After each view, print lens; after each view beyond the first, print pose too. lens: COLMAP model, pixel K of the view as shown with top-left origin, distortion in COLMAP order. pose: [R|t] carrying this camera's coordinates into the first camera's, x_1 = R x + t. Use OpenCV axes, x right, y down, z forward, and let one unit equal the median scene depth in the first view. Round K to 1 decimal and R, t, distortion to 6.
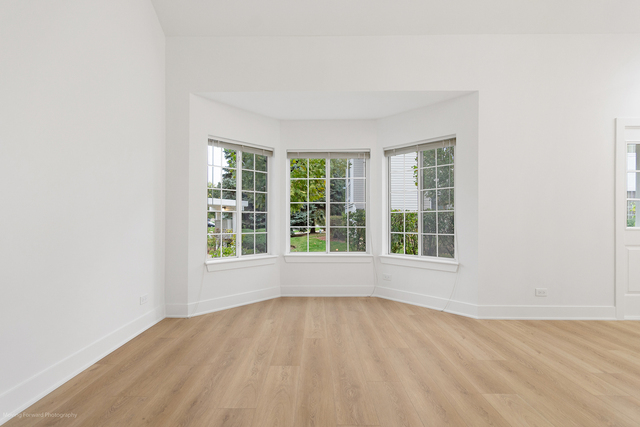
lens RADIAL K [[300.8, 0, 319.4], [0, 300.8, 212.3], [0, 0, 1]] dist [-0.000549, 0.000920]
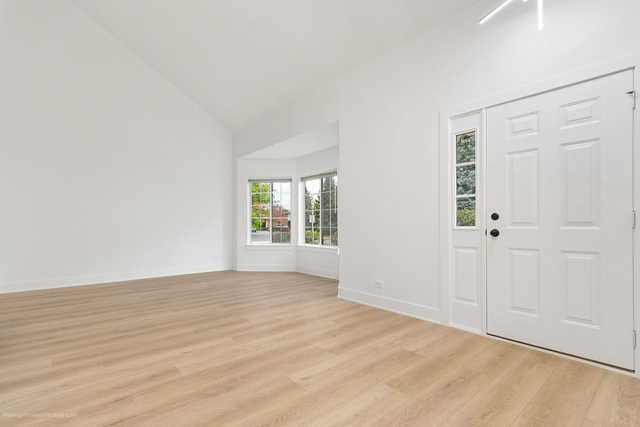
lens RADIAL K [[300.8, 0, 324.8], [0, 300.8, 216.4], [0, 0, 1]] dist [-0.000549, 0.000920]
pose [[0.671976, -0.021656, -0.740256, 1.411551], [0.017033, 0.999760, -0.013787, 0.024316], [0.740377, -0.003344, 0.672183, 0.091185]]
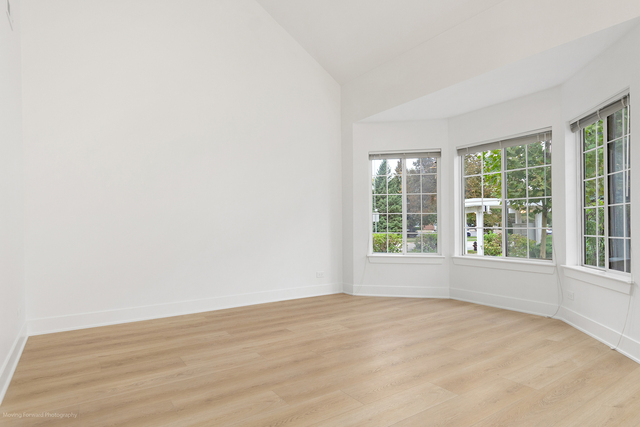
lens RADIAL K [[353.5, 0, 322.1], [0, 353.5, 219.0], [0, 0, 1]] dist [-0.017939, 0.000365]
pose [[0.587612, -0.013577, -0.809029, 0.702853], [0.025423, 0.999675, 0.001689, 0.010715], [0.808744, -0.021560, 0.587766, -0.007343]]
